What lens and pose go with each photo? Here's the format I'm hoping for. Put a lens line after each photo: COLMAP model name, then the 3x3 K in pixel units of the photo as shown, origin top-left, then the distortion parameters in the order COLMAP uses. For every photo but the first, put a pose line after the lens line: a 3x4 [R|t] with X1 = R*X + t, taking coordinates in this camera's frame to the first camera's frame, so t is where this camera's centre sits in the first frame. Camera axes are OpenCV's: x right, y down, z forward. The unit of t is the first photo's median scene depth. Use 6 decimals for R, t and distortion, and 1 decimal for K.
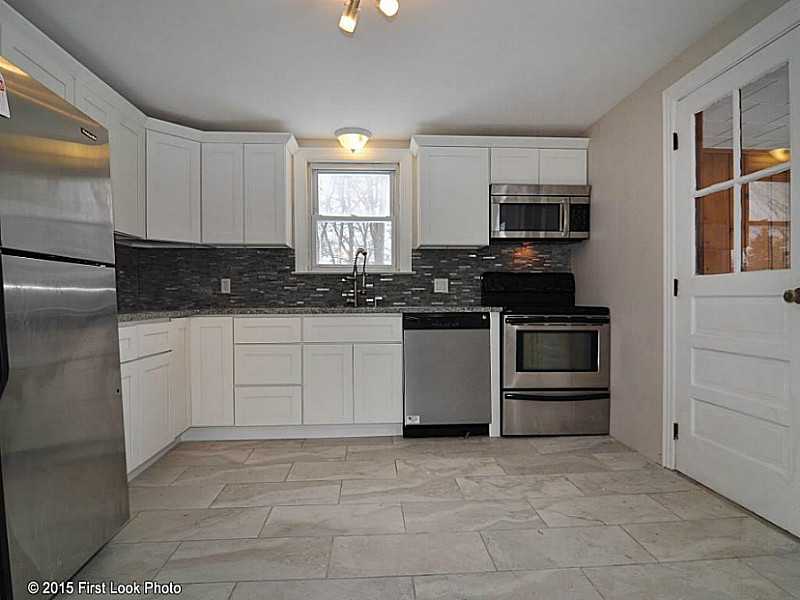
lens RADIAL K [[482.5, 0, 403.7], [0, 482.5, 312.0], [0, 0, 1]] dist [-0.009438, -0.003124]
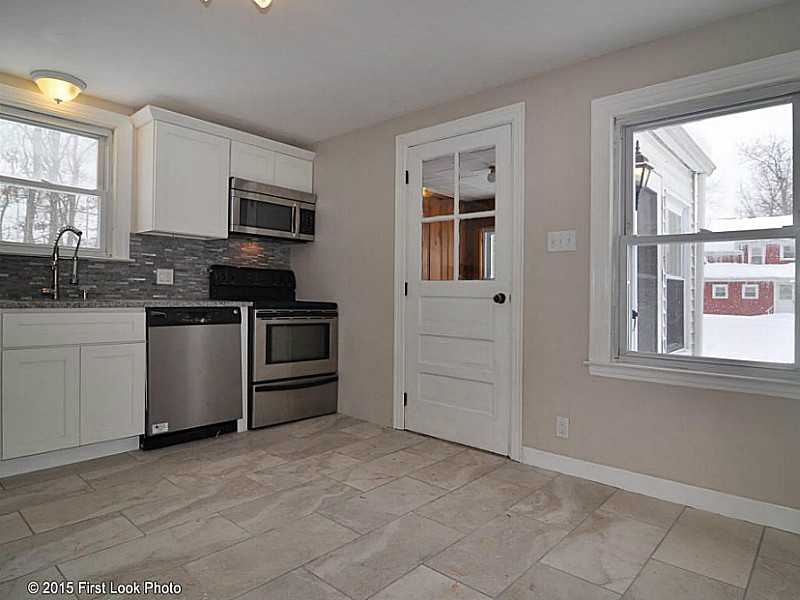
lens RADIAL K [[482.5, 0, 402.4], [0, 482.5, 298.8], [0, 0, 1]] dist [-0.009438, -0.003124]
pose [[0.716588, 0.013442, 0.697367, -0.277477], [-0.006308, 0.999898, -0.012792, -0.005572], [-0.697468, 0.004768, 0.716600, 0.054828]]
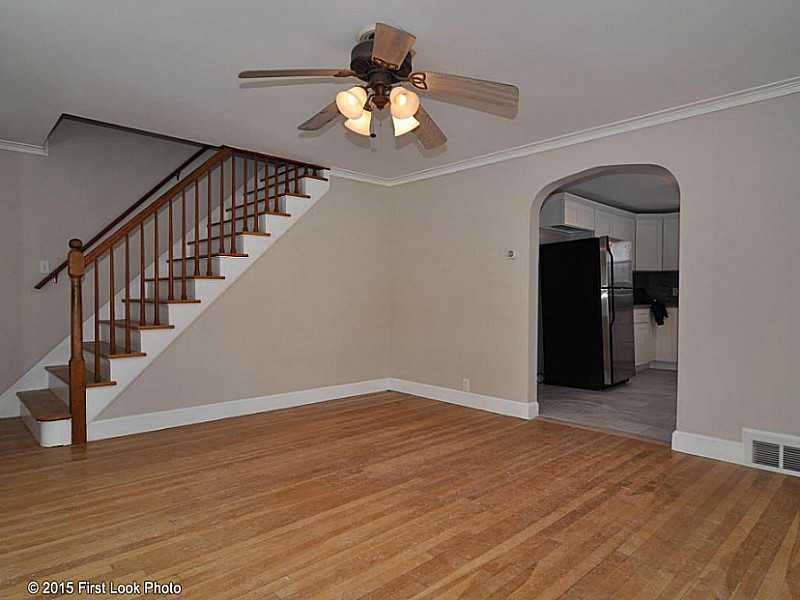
lens RADIAL K [[482.5, 0, 398.0], [0, 482.5, 301.3], [0, 0, 1]] dist [-0.009438, -0.003124]
pose [[0.648493, 0.014972, -0.761074, 0.399278], [-0.026552, 0.999643, -0.002959, 0.018141], [0.760758, 0.022127, 0.648659, -1.158899]]
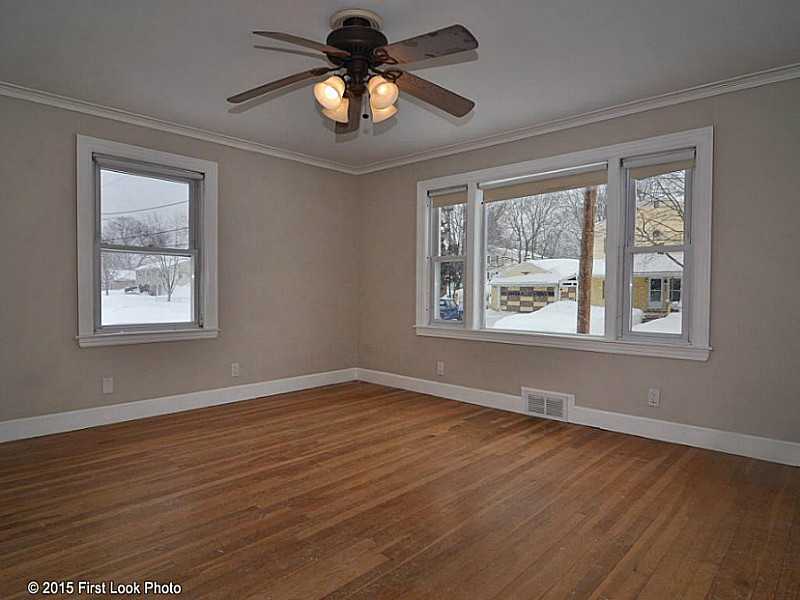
lens RADIAL K [[482.5, 0, 398.4], [0, 482.5, 298.1], [0, 0, 1]] dist [-0.009438, -0.003124]
pose [[-0.696658, -0.017517, 0.717189, -0.676583], [0.011062, 0.999321, 0.035153, 0.004701], [-0.717318, 0.032423, -0.695991, -0.294553]]
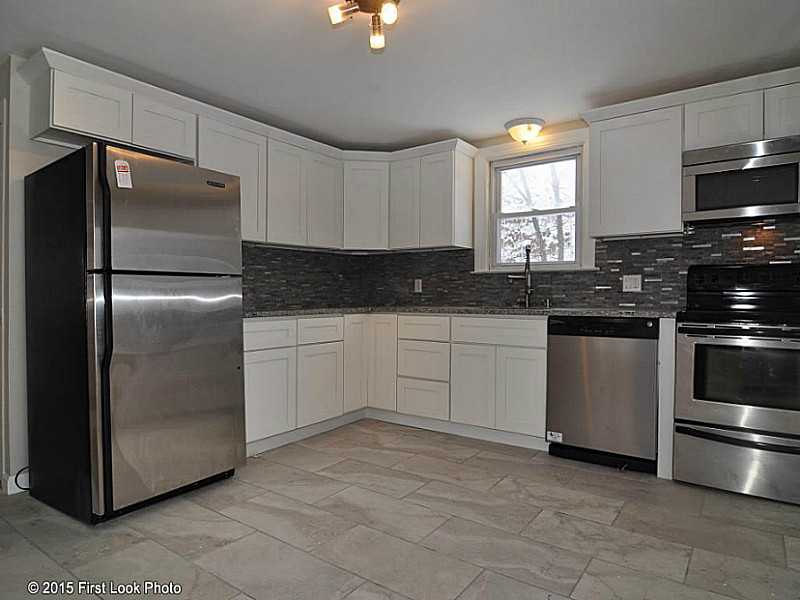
lens RADIAL K [[482.5, 0, 393.8], [0, 482.5, 303.9], [0, 0, 1]] dist [-0.009438, -0.003124]
pose [[0.770334, 0.016110, -0.637437, 0.347074], [-0.019365, 0.999811, 0.001867, -0.015917], [0.637347, 0.010906, 0.770500, 0.126944]]
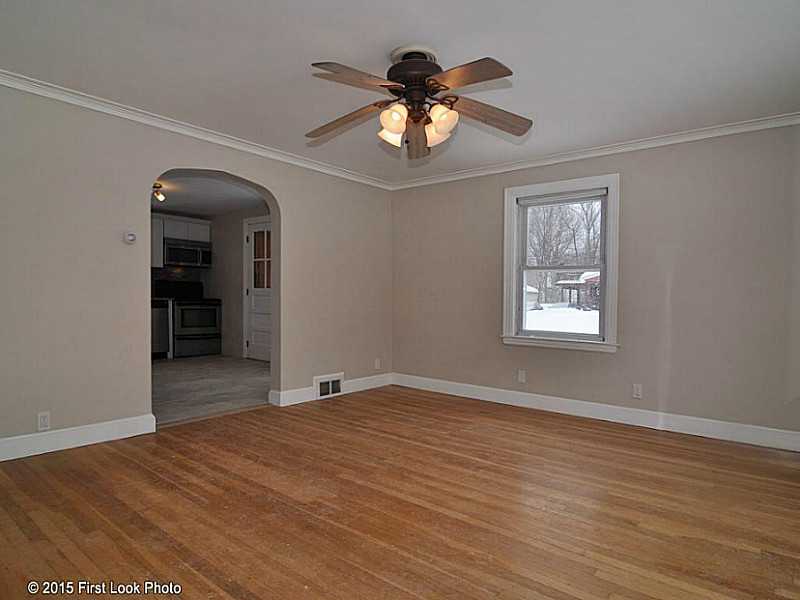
lens RADIAL K [[482.5, 0, 401.5], [0, 482.5, 308.2], [0, 0, 1]] dist [-0.009438, -0.003124]
pose [[0.674190, 0.000155, 0.738558, -0.707940], [-0.001159, 0.999999, 0.000848, 0.032749], [-0.738557, -0.001428, 0.674190, -1.217538]]
